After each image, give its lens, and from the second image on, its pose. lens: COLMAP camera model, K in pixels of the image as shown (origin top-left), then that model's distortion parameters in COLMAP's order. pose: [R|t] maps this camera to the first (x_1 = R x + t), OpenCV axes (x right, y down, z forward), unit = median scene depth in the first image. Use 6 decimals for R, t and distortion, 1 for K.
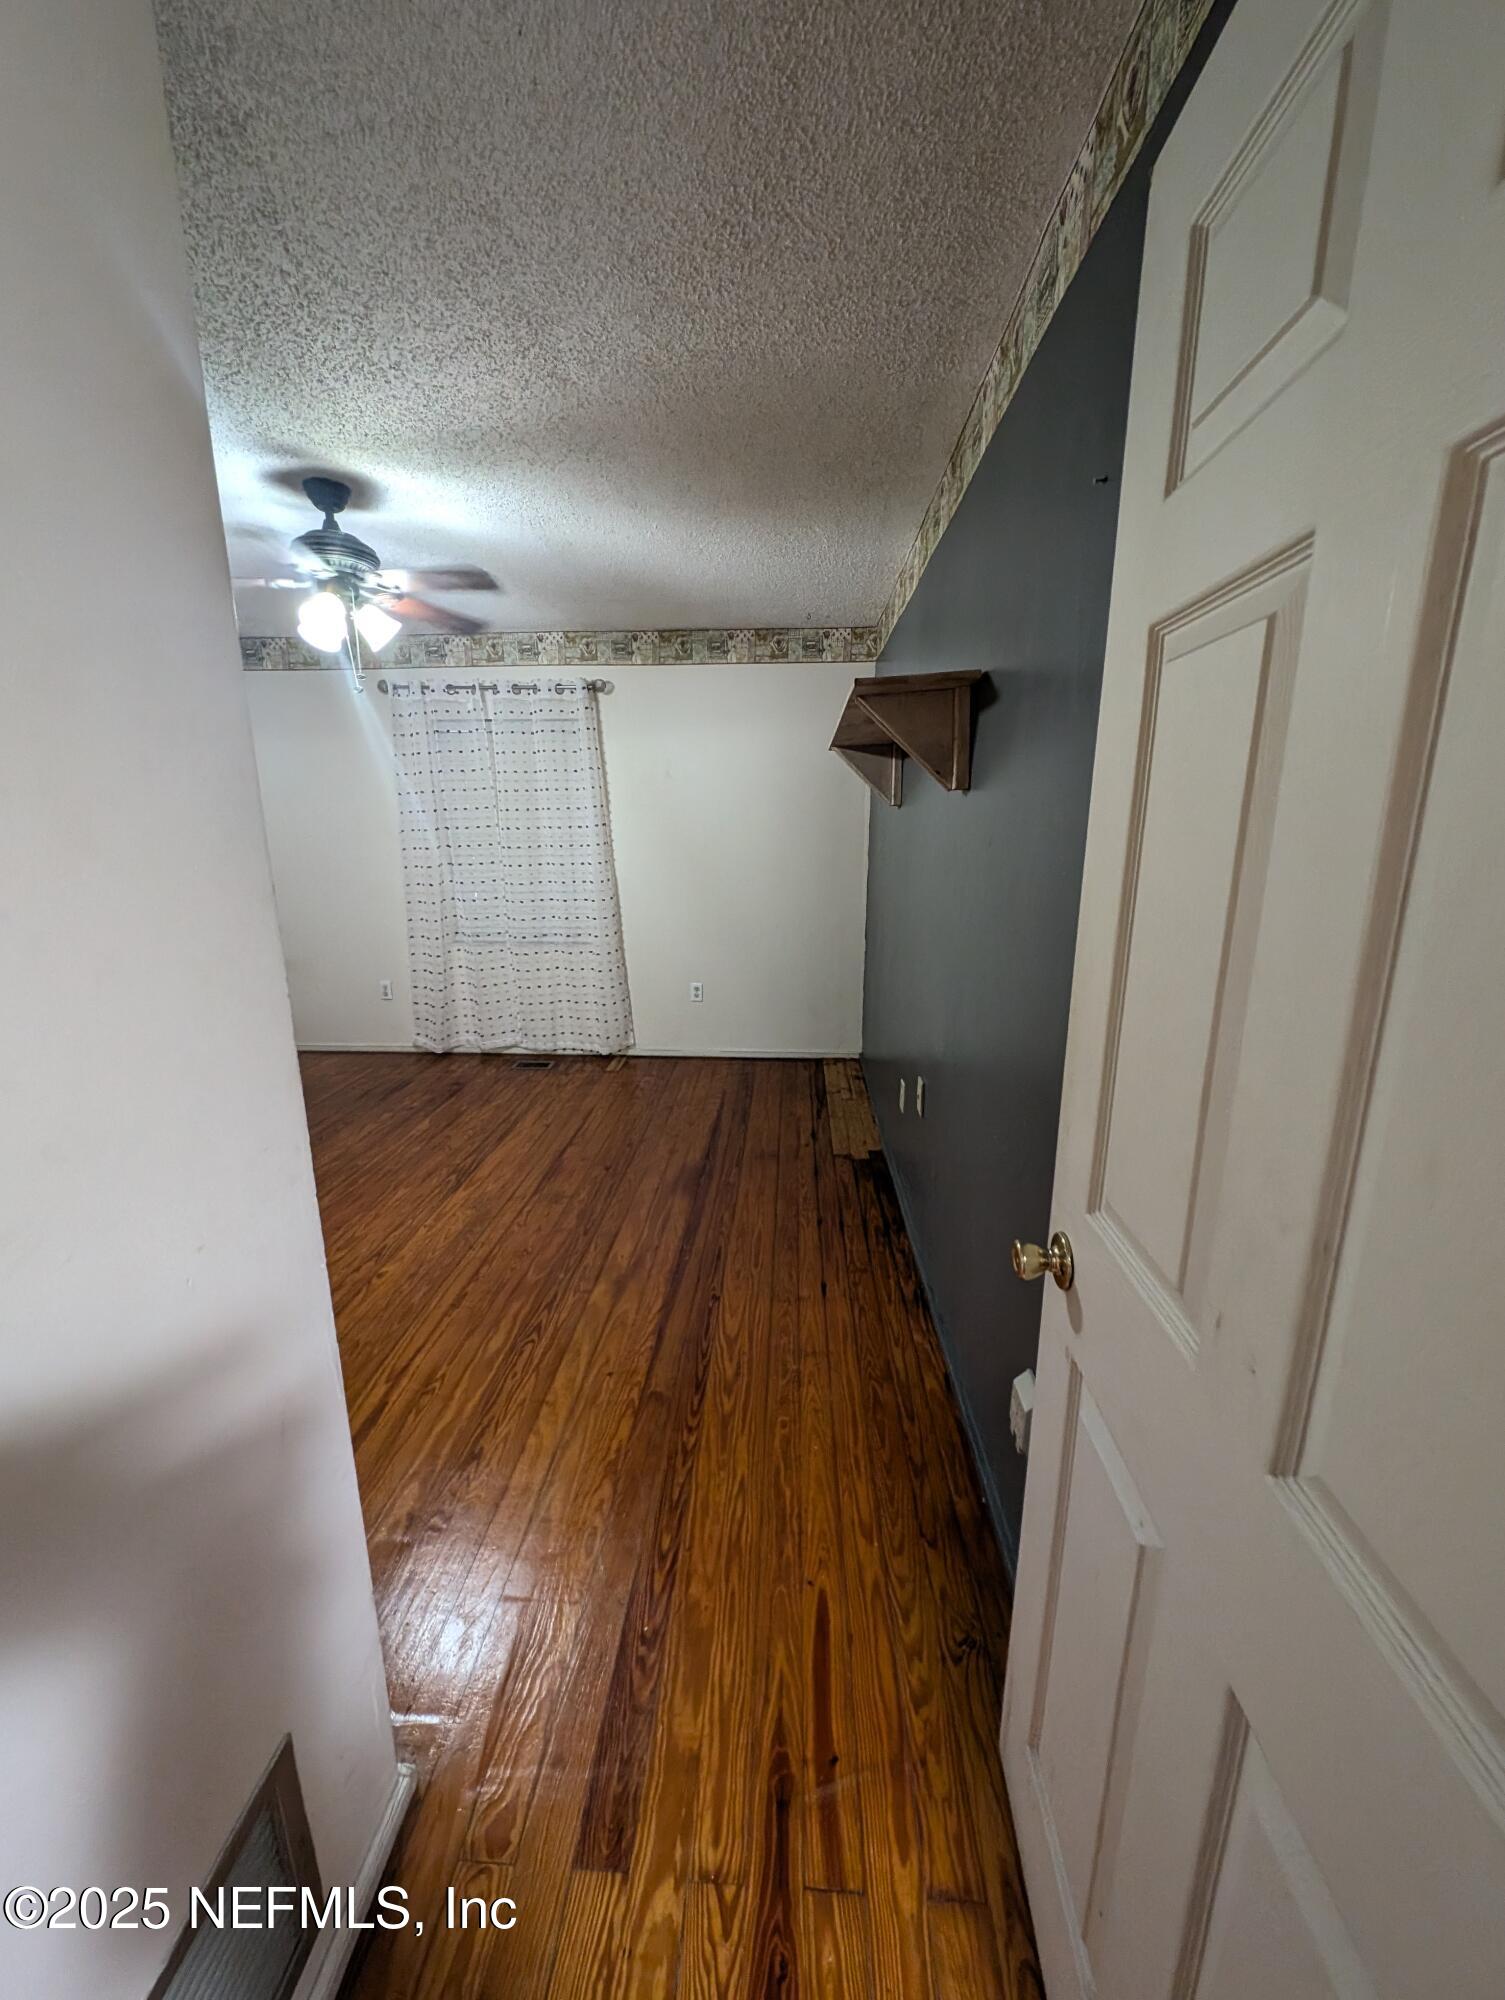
lens RADIAL K [[762.7, 0, 744.8], [0, 762.7, 997.9], [0, 0, 1]] dist [0.002049, -0.000130]
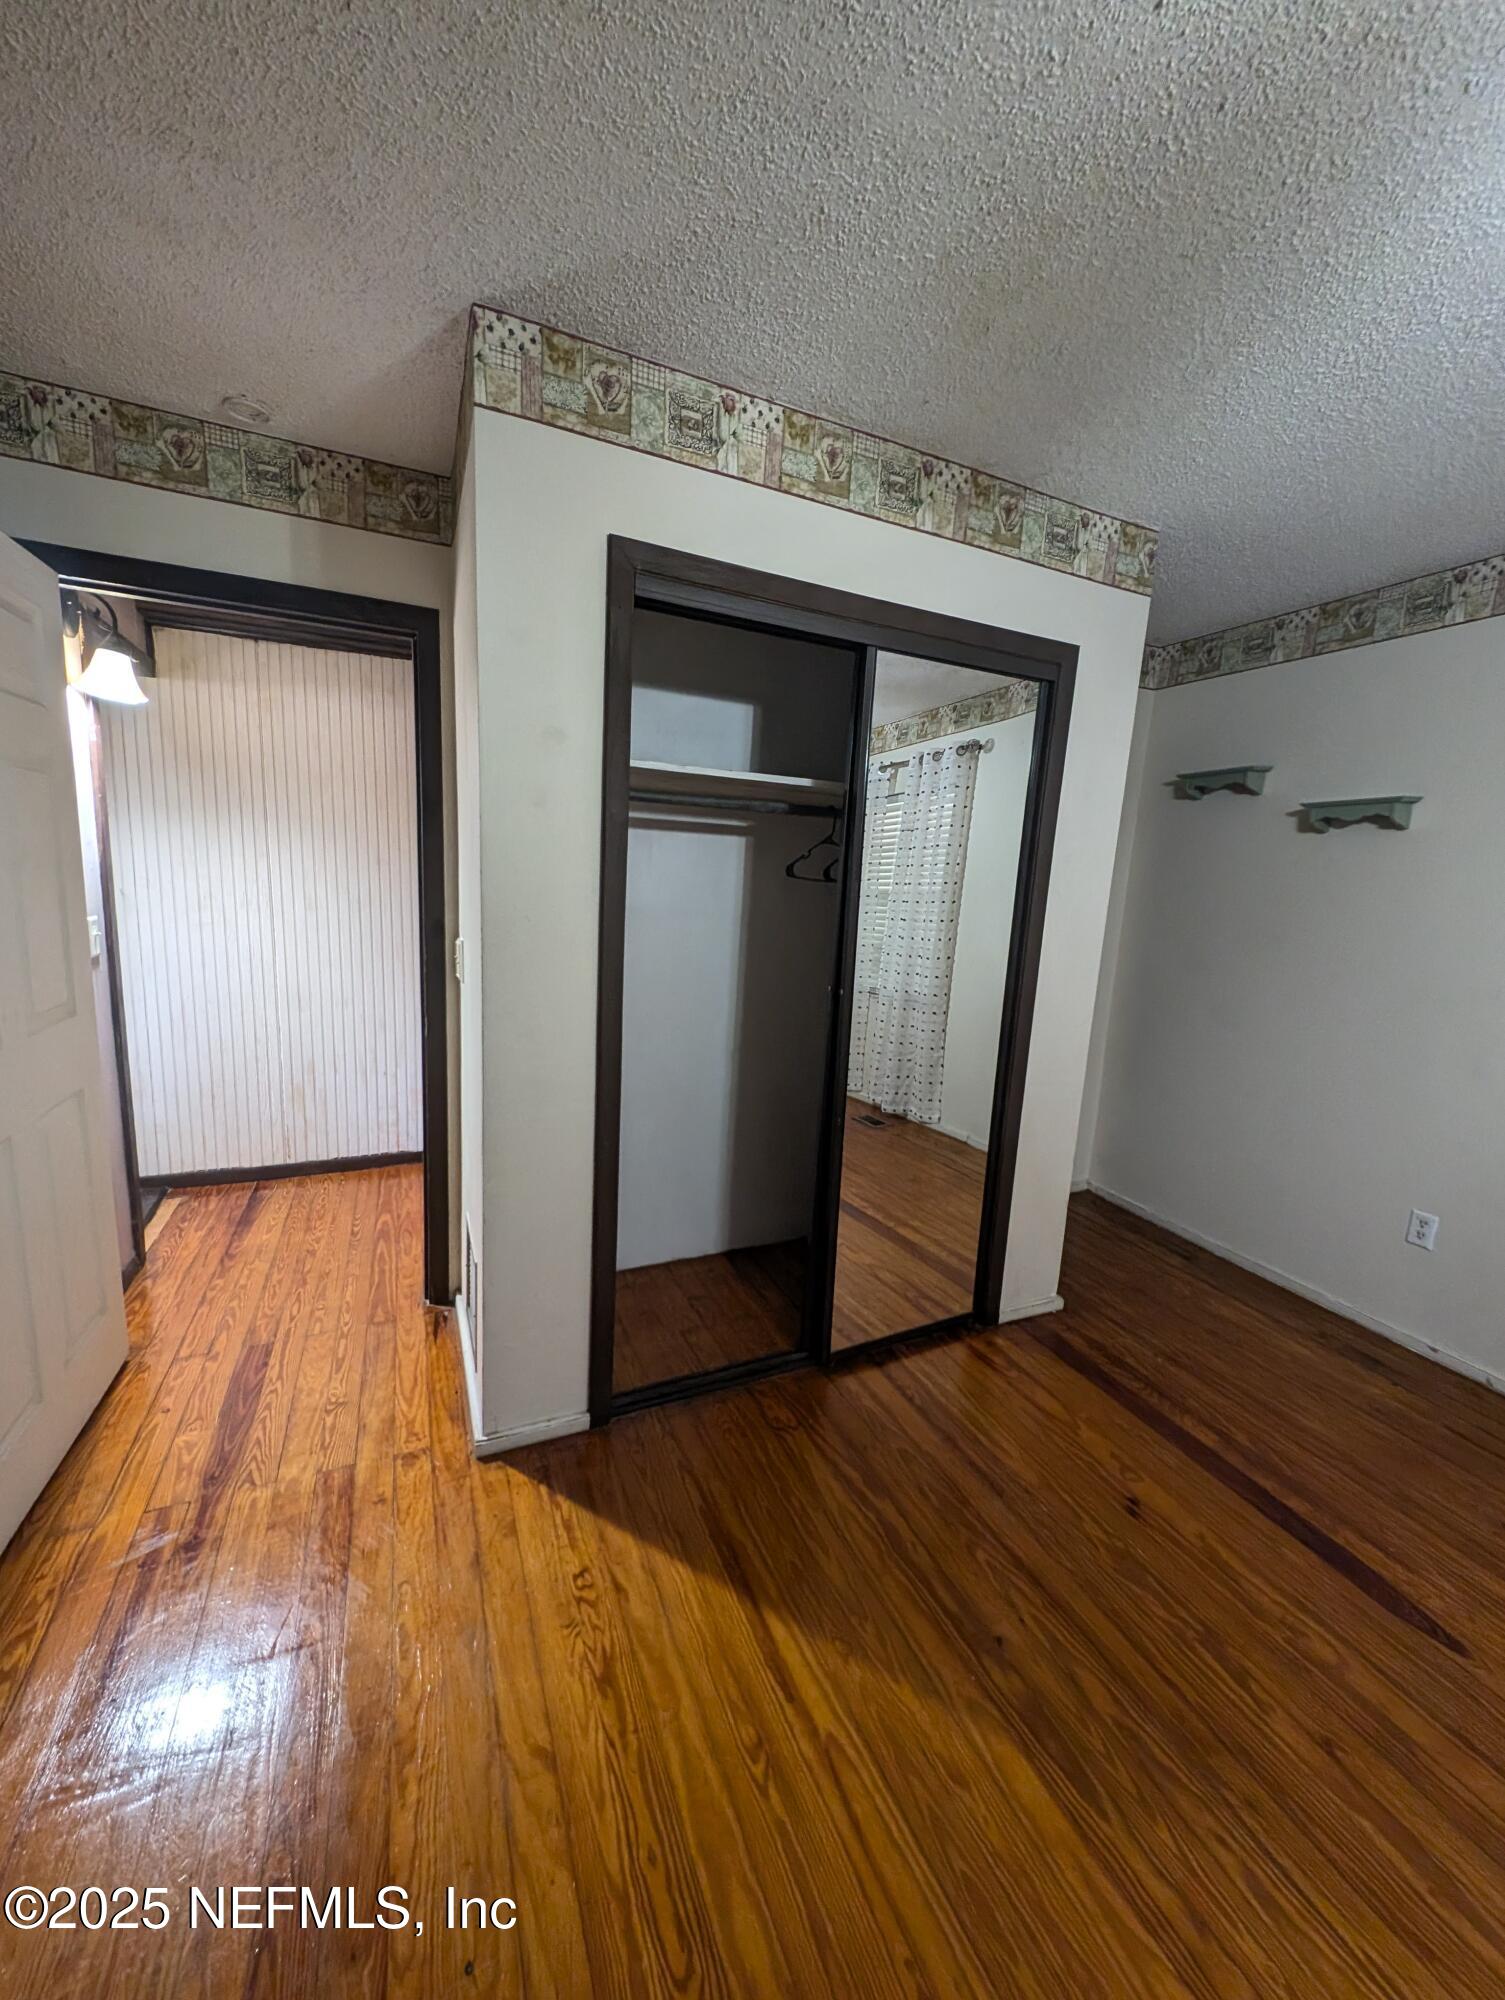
lens RADIAL K [[762.7, 0, 744.8], [0, 762.7, 997.9], [0, 0, 1]] dist [0.002049, -0.000130]
pose [[-0.884977, 0.035734, -0.464261, -0.073616], [-0.151841, 0.920403, 0.360282, -0.166445], [0.440182, 0.389335, -0.809109, 0.716525]]
